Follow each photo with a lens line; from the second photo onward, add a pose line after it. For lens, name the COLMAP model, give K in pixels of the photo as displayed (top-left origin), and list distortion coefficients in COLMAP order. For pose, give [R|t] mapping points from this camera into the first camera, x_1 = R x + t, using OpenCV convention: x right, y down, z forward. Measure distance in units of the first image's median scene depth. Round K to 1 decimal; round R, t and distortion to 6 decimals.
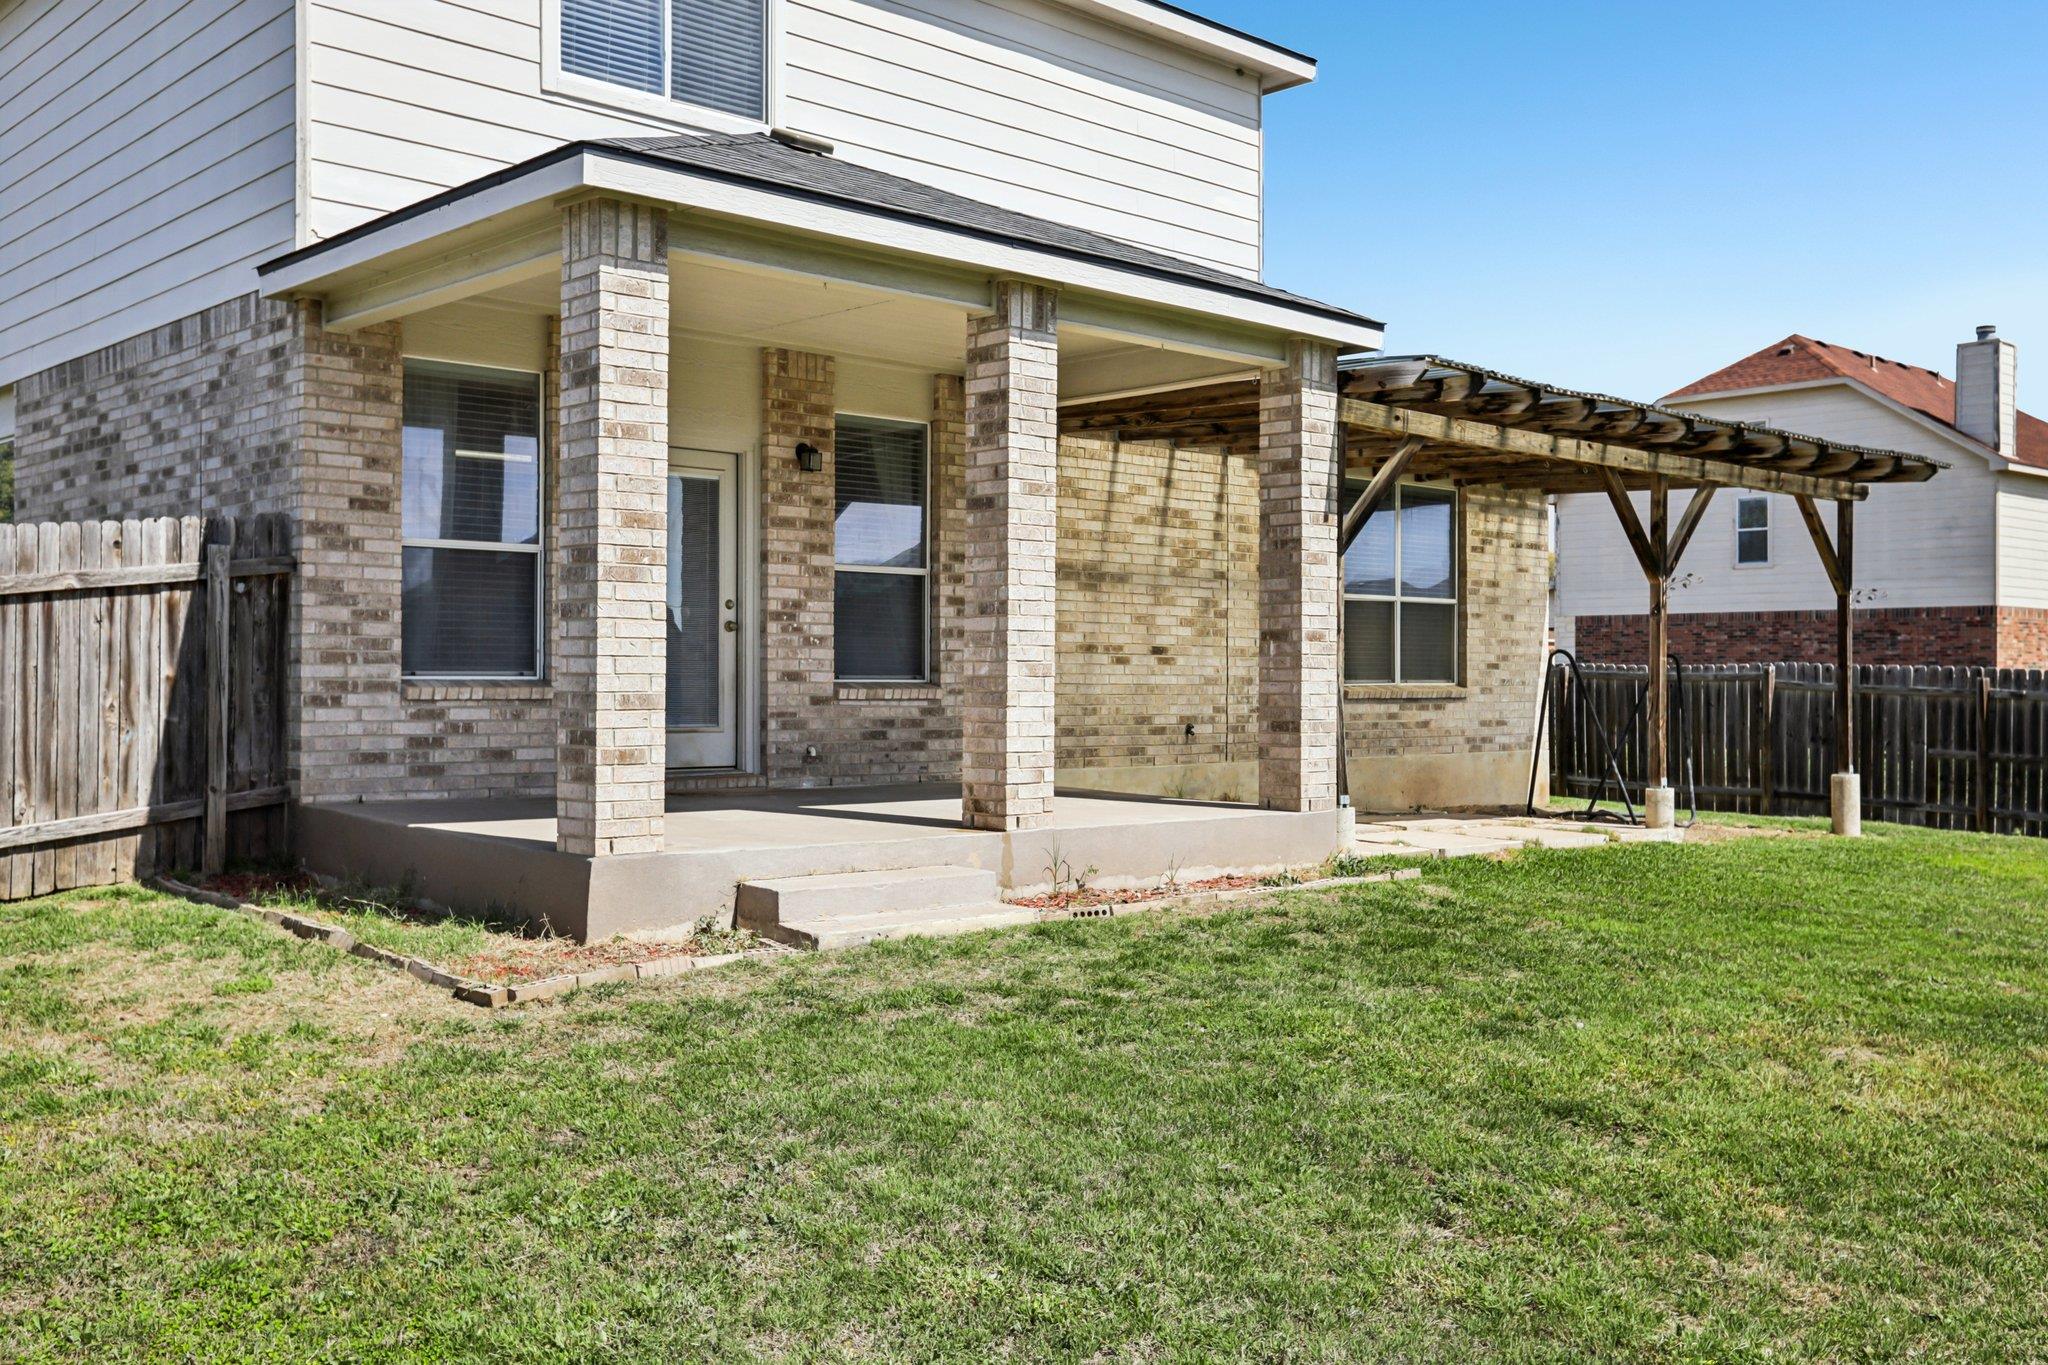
lens RADIAL K [[1890.2, 0, 1040.0], [0, 1890.2, 671.9], [0, 0, 1]] dist [0.011731, 0.000000]
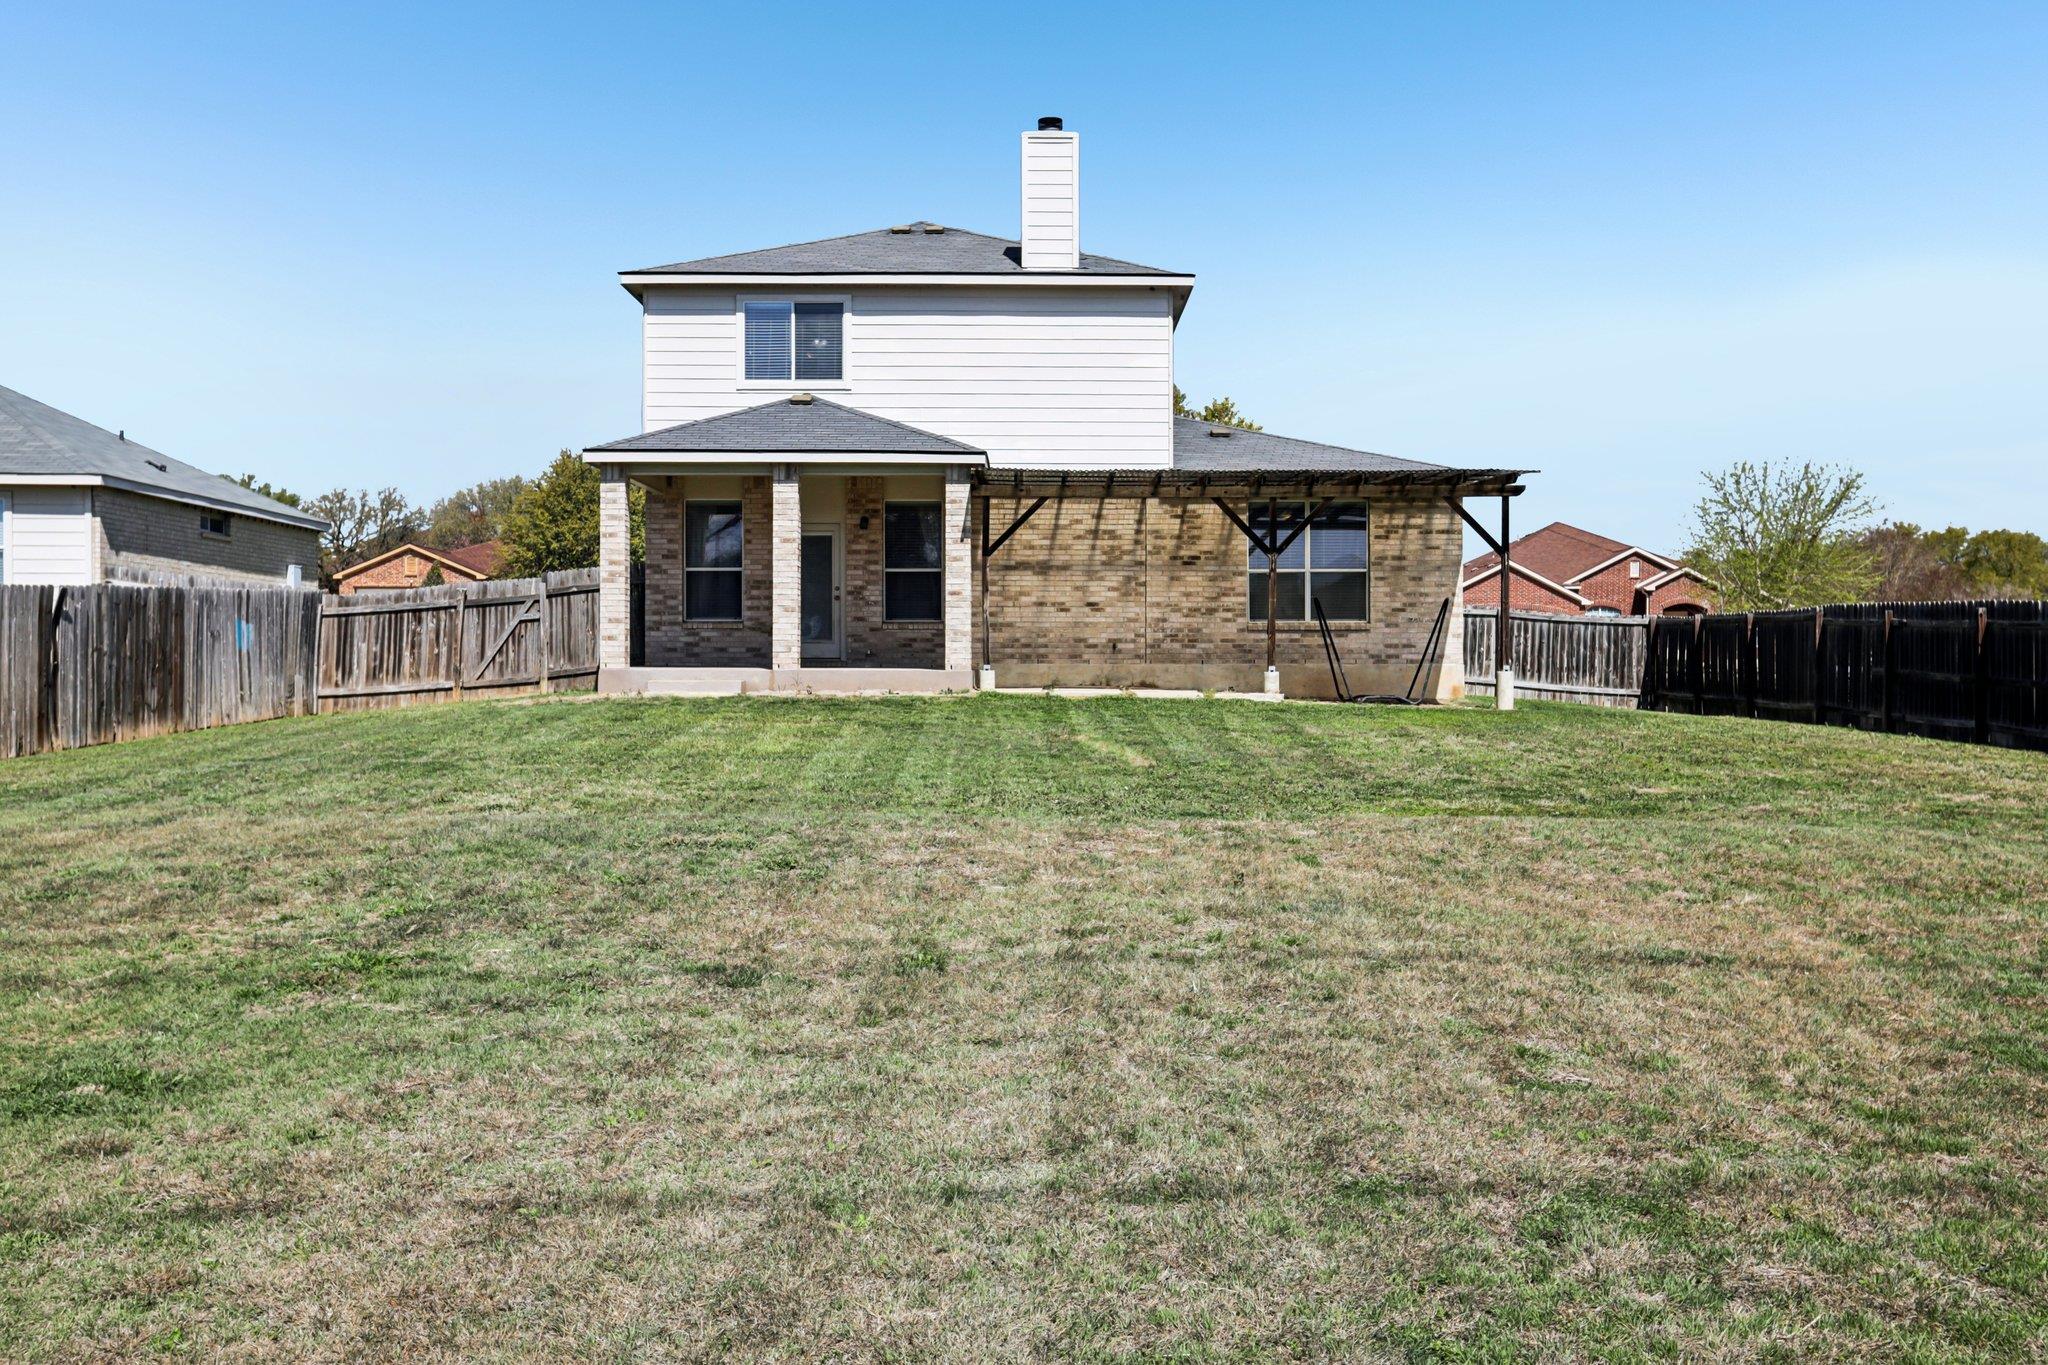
lens RADIAL K [[1958.2, 0, 1020.8], [0, 1958.2, 688.3], [0, 0, 1]] dist [0.013725, 0.000000]
pose [[0.726092, -0.001262, -0.687597, 1.424034], [0.005857, 0.999973, 0.004349, 0.066988], [0.687573, -0.007185, 0.726080, -0.511177]]
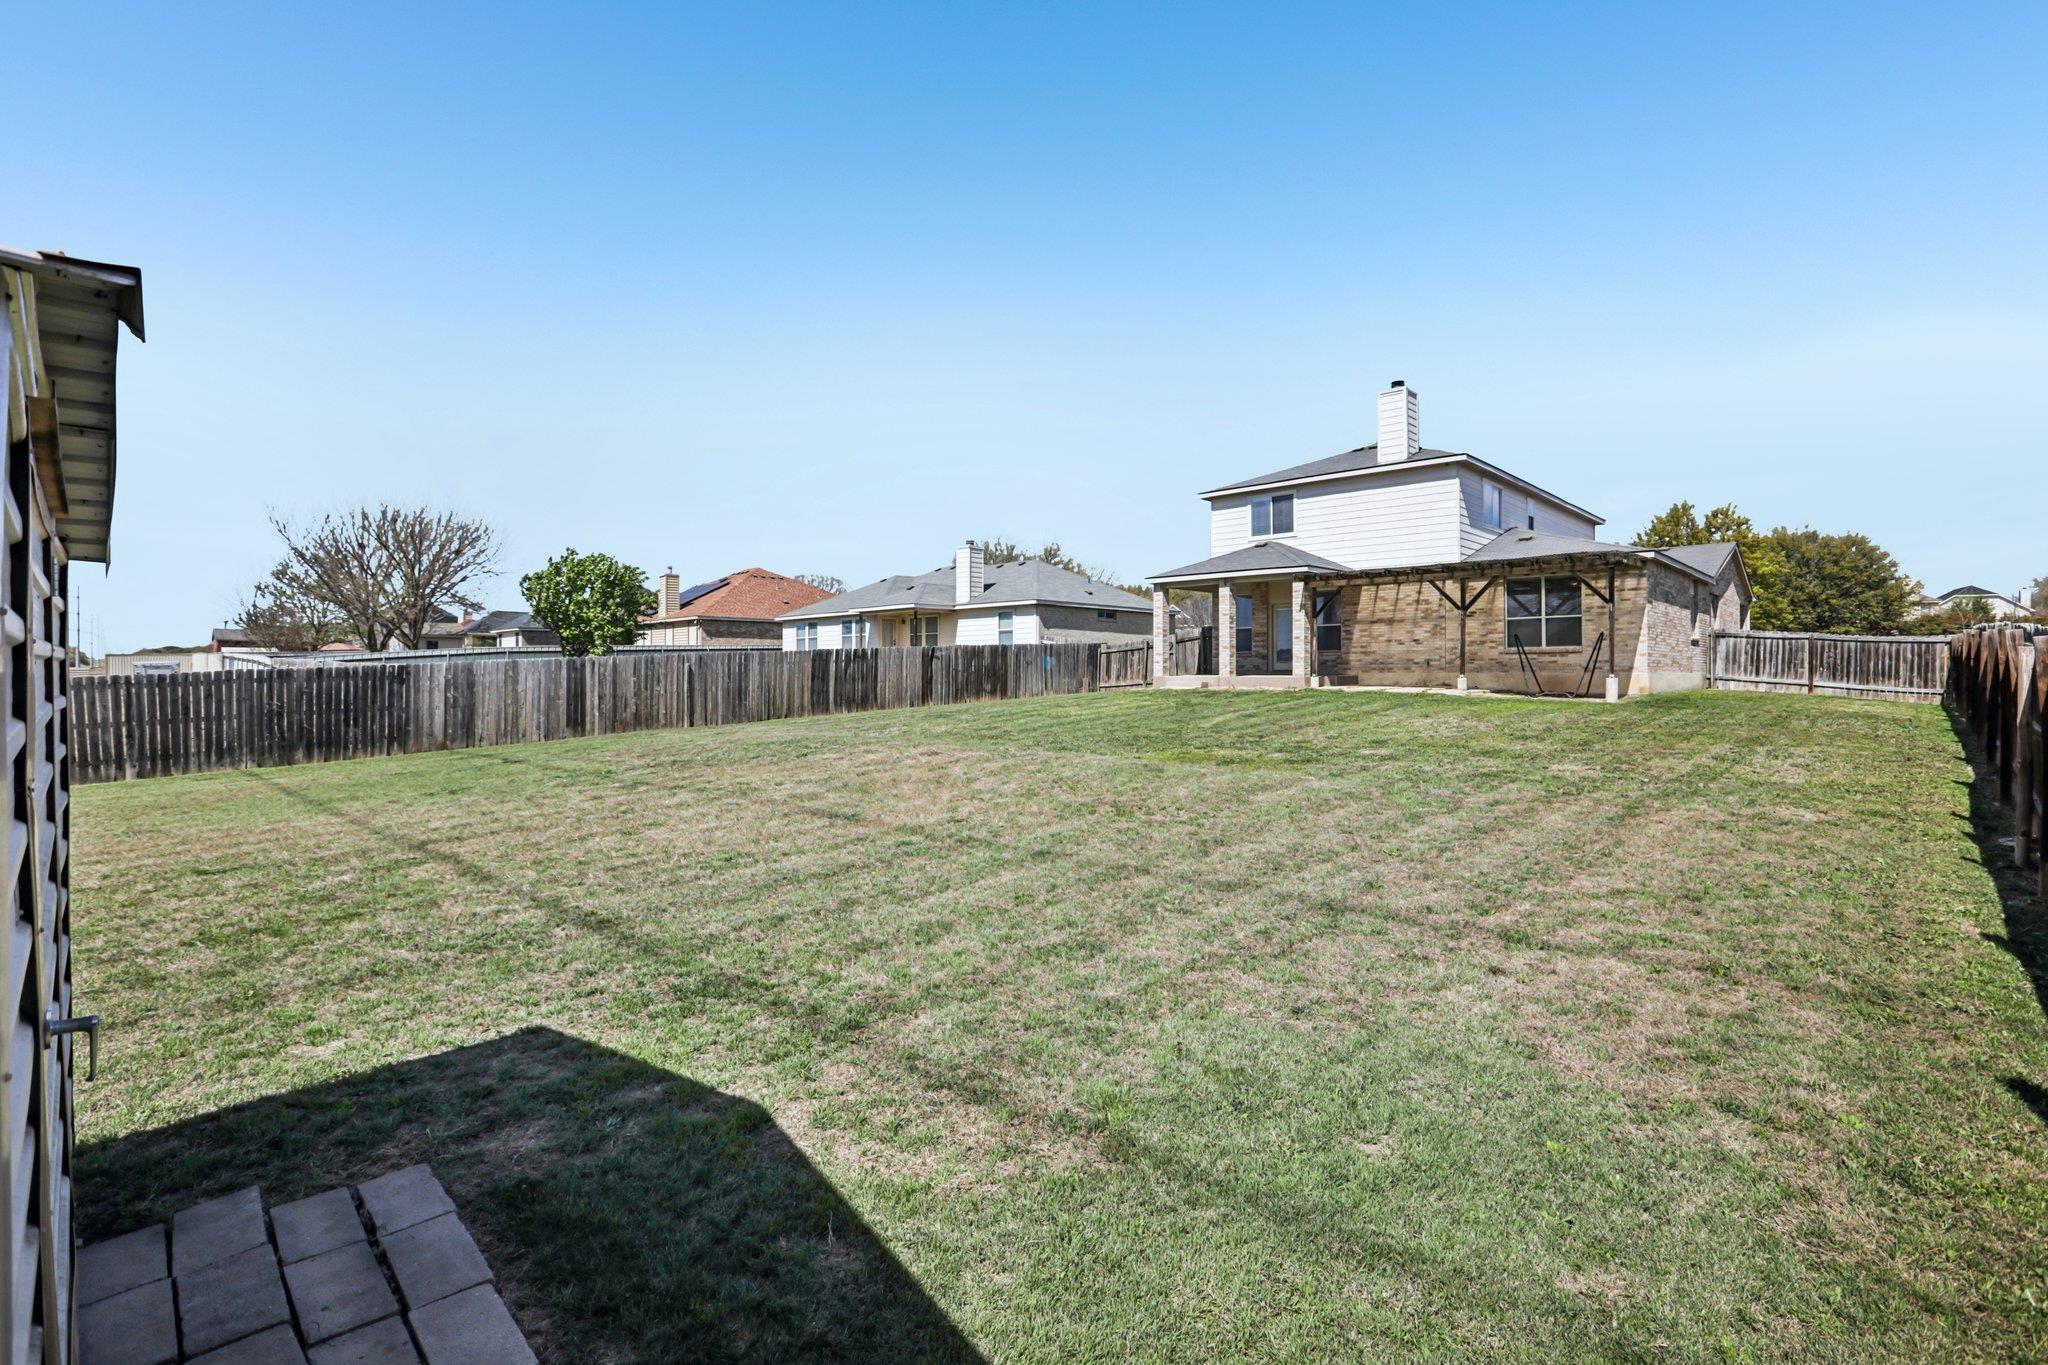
lens RADIAL K [[929.6, 0, 1062.0], [0, 929.6, 665.9], [0, 0, 1]] dist [-0.039552, 0.007832]
pose [[0.062871, -0.015533, -0.997901, 1.790815], [0.002869, 0.999878, -0.015383, 0.062505], [0.998018, -0.001896, 0.062908, 0.243605]]
